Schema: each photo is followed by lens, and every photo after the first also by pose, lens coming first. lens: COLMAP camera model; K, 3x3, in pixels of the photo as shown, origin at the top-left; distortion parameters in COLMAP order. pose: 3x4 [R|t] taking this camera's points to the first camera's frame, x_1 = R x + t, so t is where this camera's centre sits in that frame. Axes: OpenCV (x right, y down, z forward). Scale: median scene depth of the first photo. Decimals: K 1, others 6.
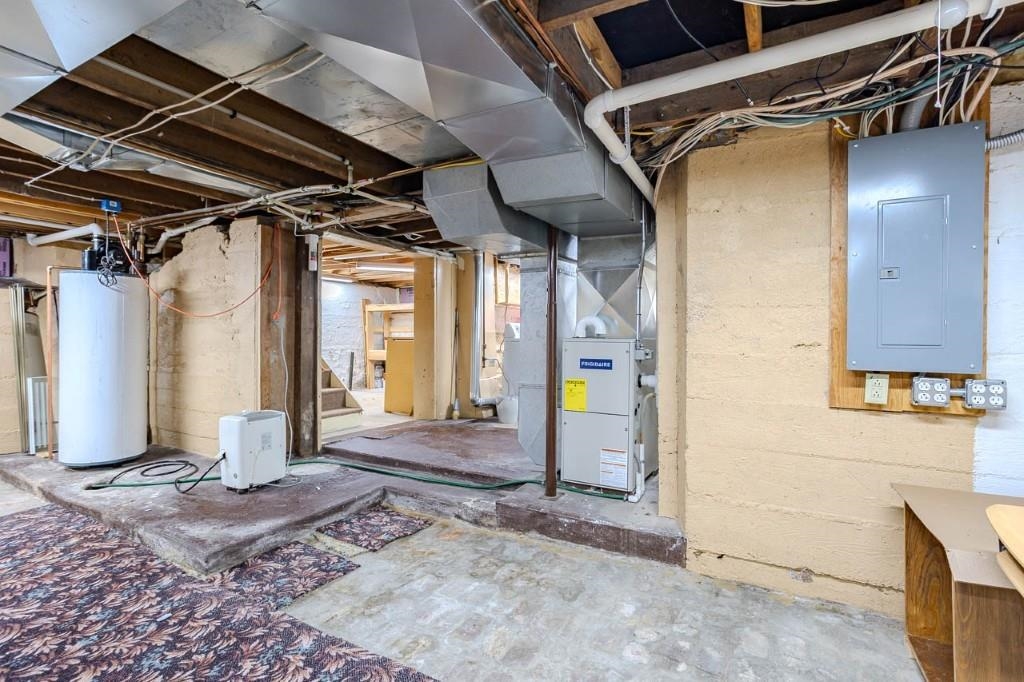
lens RADIAL K [[498.2, 0, 508.5], [0, 498.2, 337.7], [0, 0, 1]] dist [-0.049776, 0.031554]
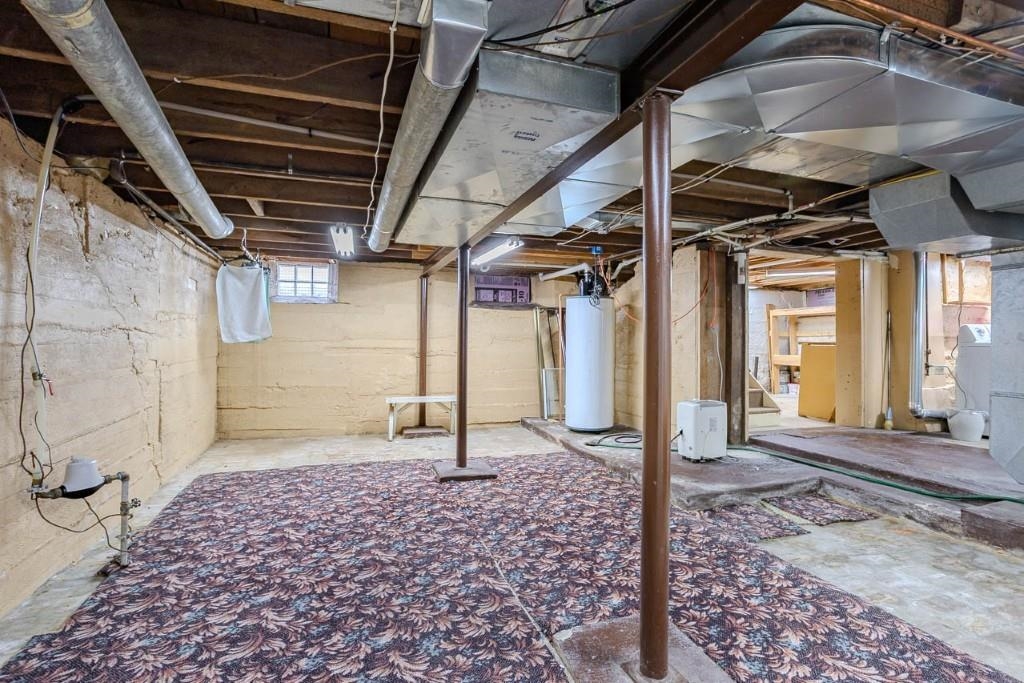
lens RADIAL K [[498.2, 0, 508.5], [0, 498.2, 338.2], [0, 0, 1]] dist [-0.049776, 0.031554]
pose [[0.741455, -0.006481, -0.670971, -0.030381], [-0.000307, 0.999950, -0.009998, 0.003272], [0.671002, 0.007619, 0.741416, -0.253423]]
